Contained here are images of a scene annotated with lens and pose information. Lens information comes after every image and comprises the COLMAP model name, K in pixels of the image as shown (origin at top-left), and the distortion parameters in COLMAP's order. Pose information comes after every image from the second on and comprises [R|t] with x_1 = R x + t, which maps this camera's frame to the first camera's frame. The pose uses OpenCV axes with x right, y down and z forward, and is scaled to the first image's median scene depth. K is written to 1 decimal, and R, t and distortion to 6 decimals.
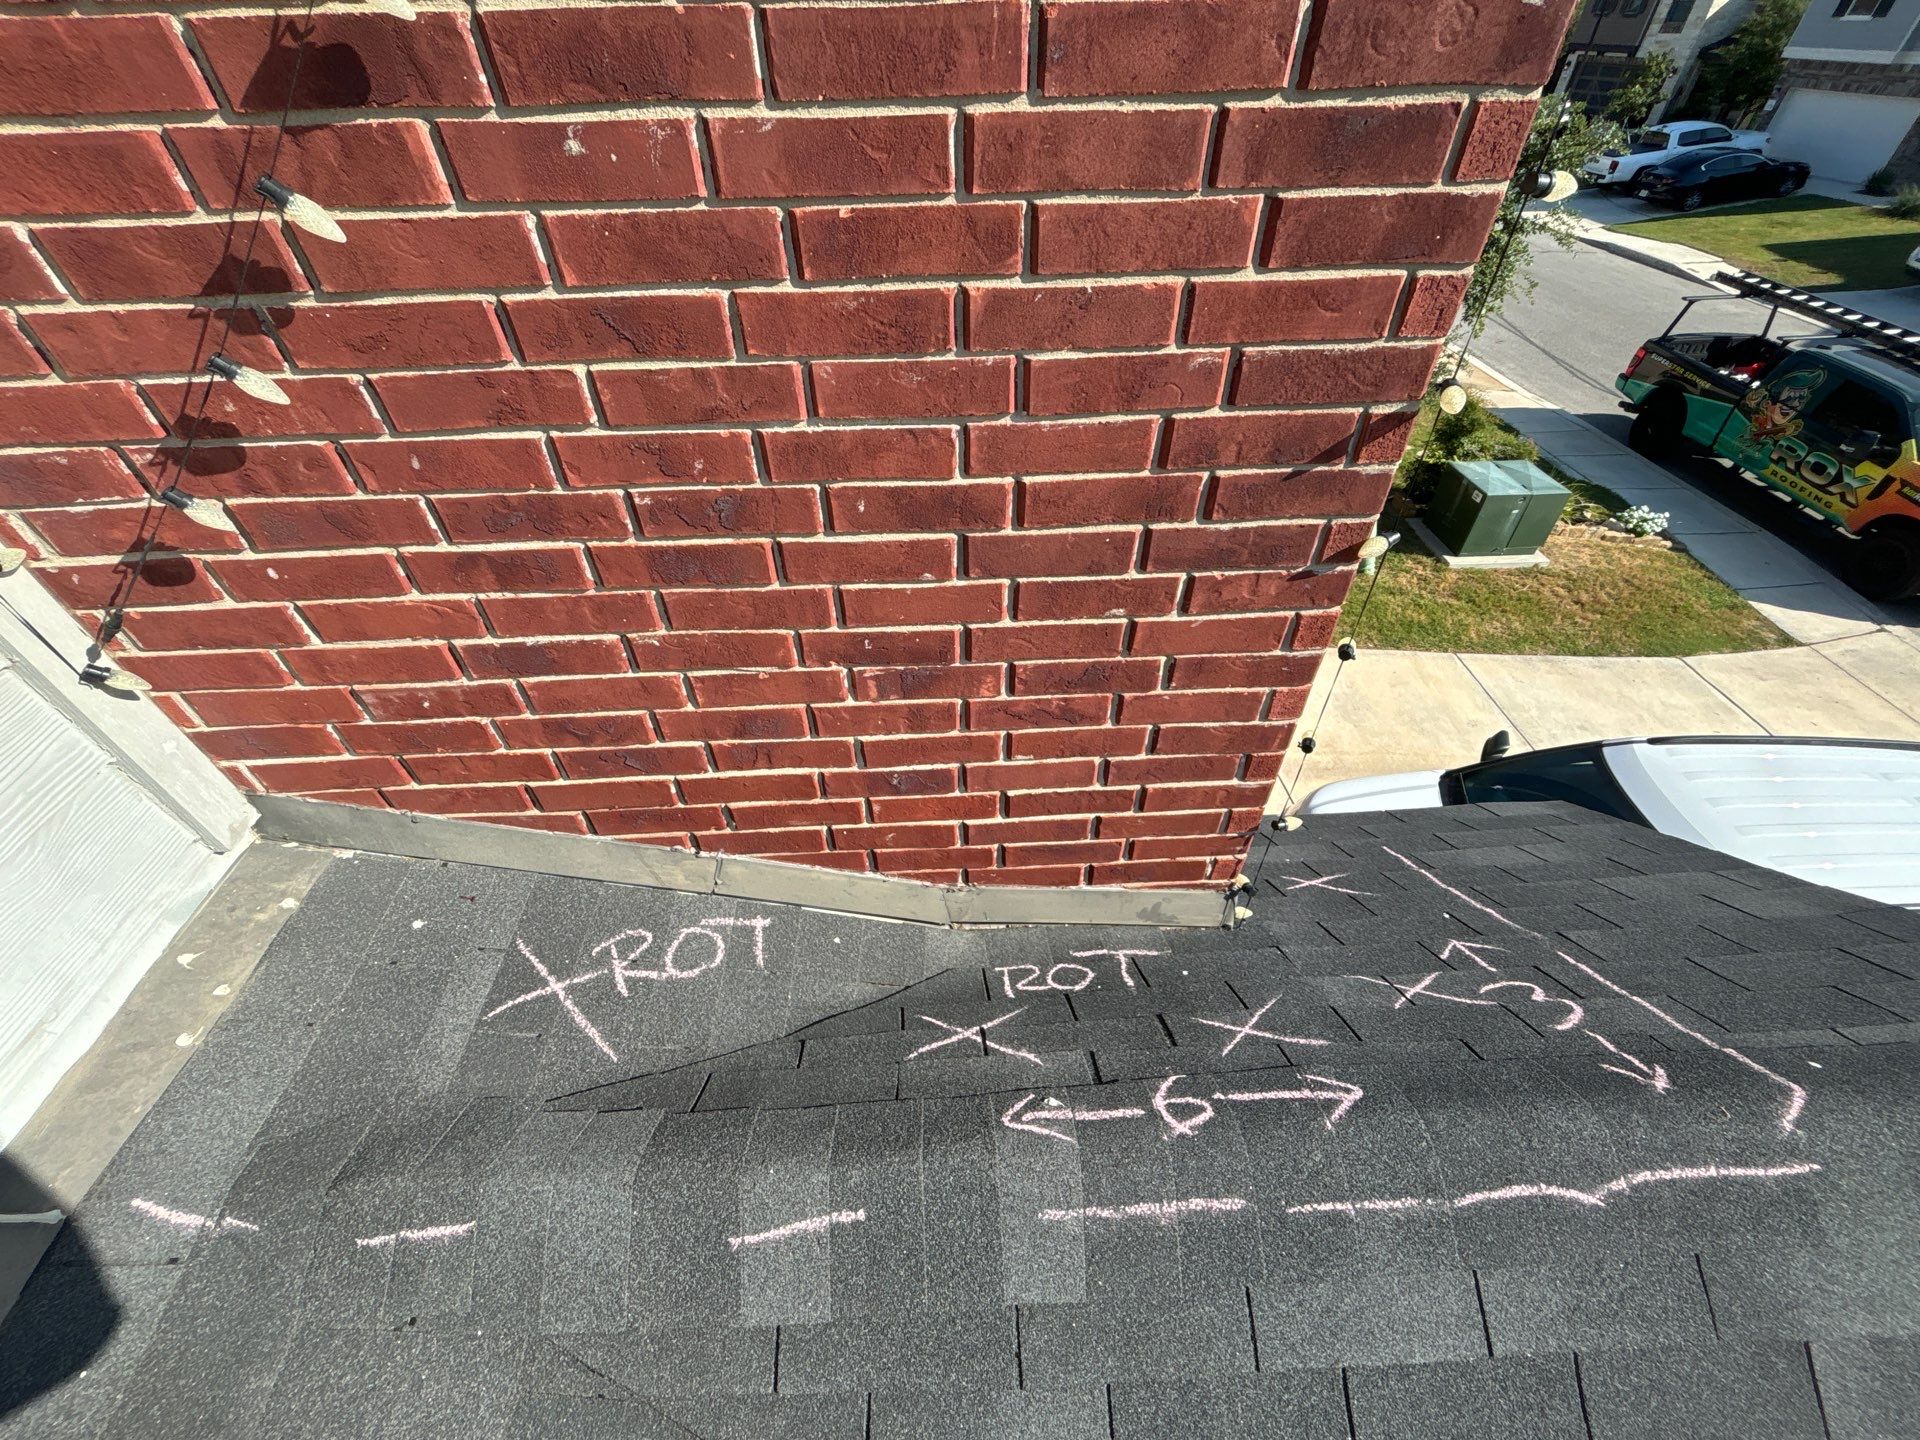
lens RADIAL K [[770.0, 0, 956.8], [0, 770.0, 713.7], [0, 0, 1]] dist [0.001793, -0.001126]
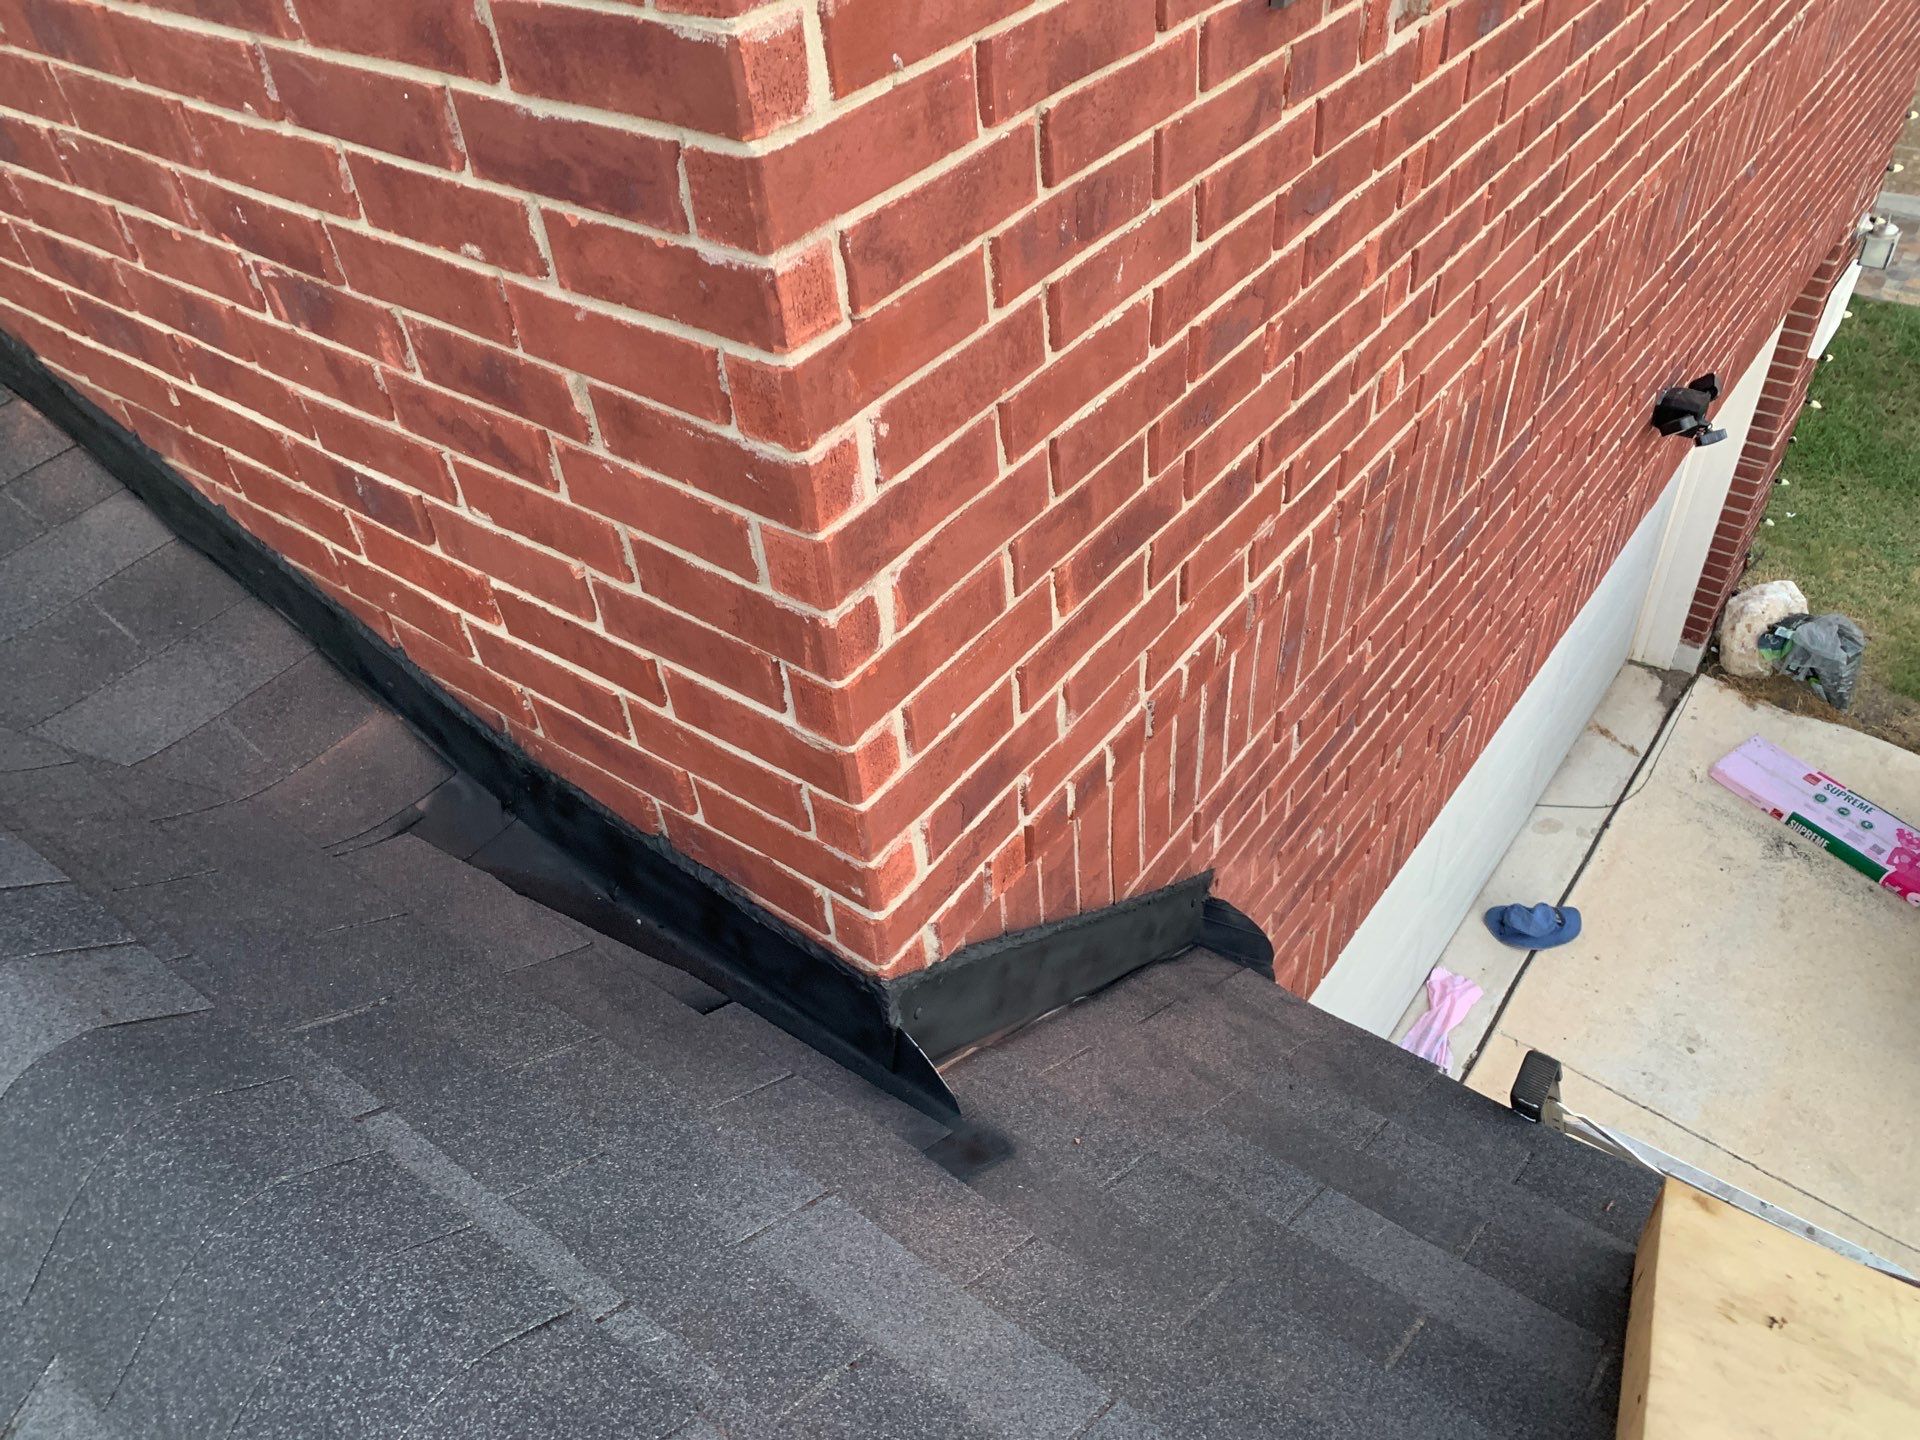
lens RADIAL K [[1475.9, 0, 940.7], [0, 1475.9, 692.4], [0, 0, 1]] dist [0.024799, -0.031823]
pose [[0.761823, 0.383615, -0.521982, 1.028296], [-0.382121, 0.916794, 0.116073, -0.083841], [0.523078, 0.111033, 0.845022, 0.279730]]
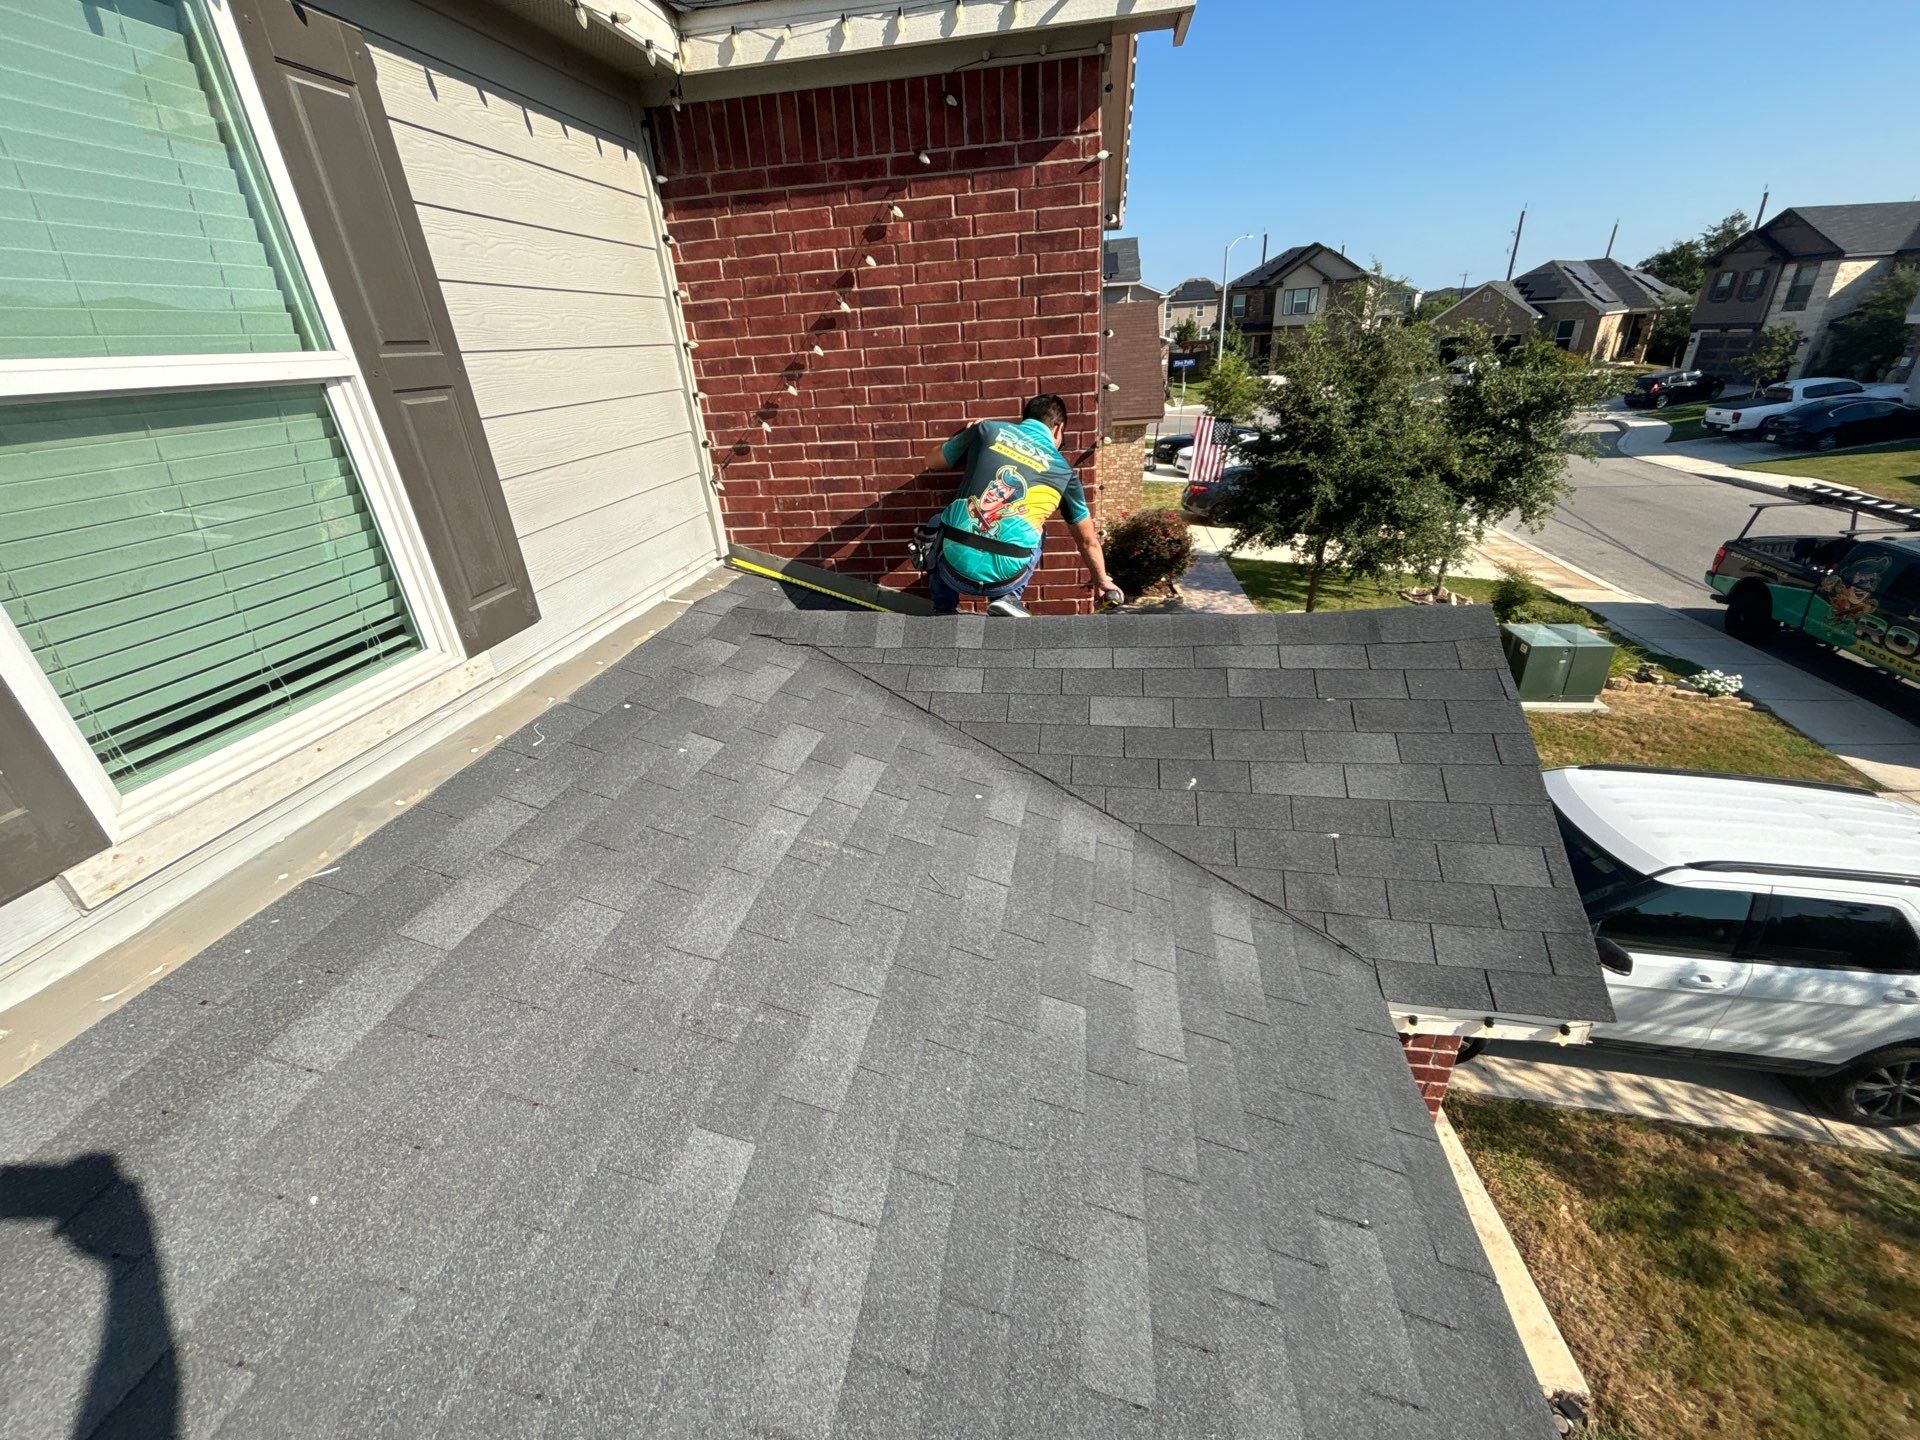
lens RADIAL K [[770.0, 0, 955.7], [0, 770.0, 717.5], [0, 0, 1]] dist [0.001793, -0.001126]
pose [[0.979309, 0.045939, -0.197089, 0.546691], [-0.098666, 0.958688, -0.266801, 1.478230], [0.176690, 0.280727, 0.943384, -1.462946]]
